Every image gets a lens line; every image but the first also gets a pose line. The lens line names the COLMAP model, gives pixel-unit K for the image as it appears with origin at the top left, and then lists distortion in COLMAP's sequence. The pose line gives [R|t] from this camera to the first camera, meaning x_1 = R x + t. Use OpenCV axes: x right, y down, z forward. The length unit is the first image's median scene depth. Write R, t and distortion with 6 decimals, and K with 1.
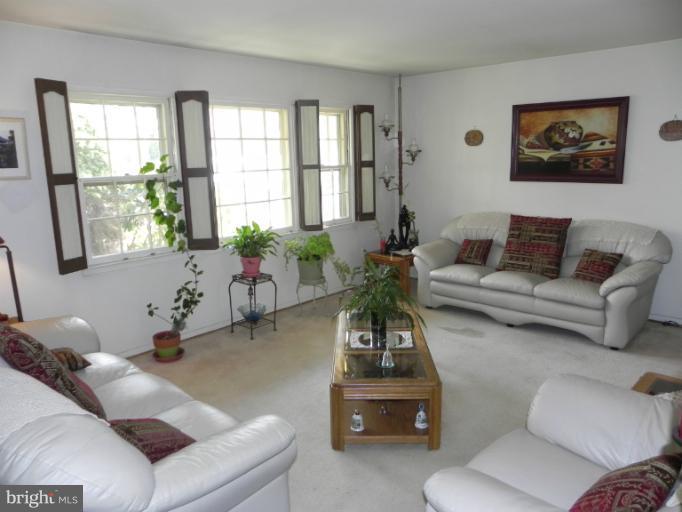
lens RADIAL K [[516.6, 0, 339.5], [0, 516.6, 254.8], [0, 0, 1]] dist [-0.007630, 0.006729]
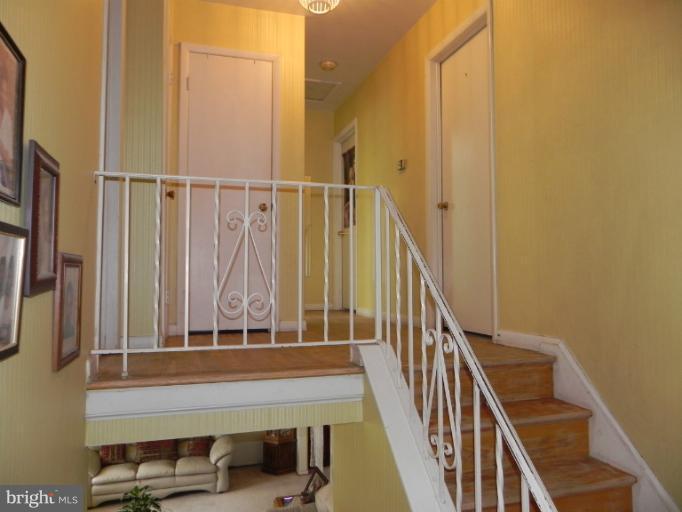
lens RADIAL K [[516.6, 0, 341.1], [0, 516.6, 253.7], [0, 0, 1]] dist [-0.007630, 0.006729]
pose [[0.494371, 0.061021, 0.867107, -0.736433], [0.155592, 0.975211, -0.157338, -0.239014], [-0.855213, 0.212698, 0.472622, -0.326142]]
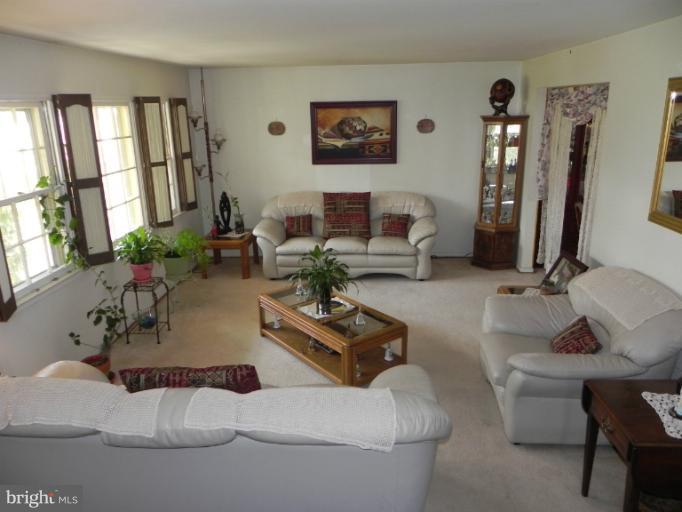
lens RADIAL K [[516.6, 0, 335.1], [0, 516.6, 256.2], [0, 0, 1]] dist [-0.007630, 0.006729]
pose [[0.778487, -0.170644, 0.604019, -0.447893], [0.125335, 0.985215, 0.116799, -0.072805], [-0.615020, -0.015222, 0.788365, -0.000141]]
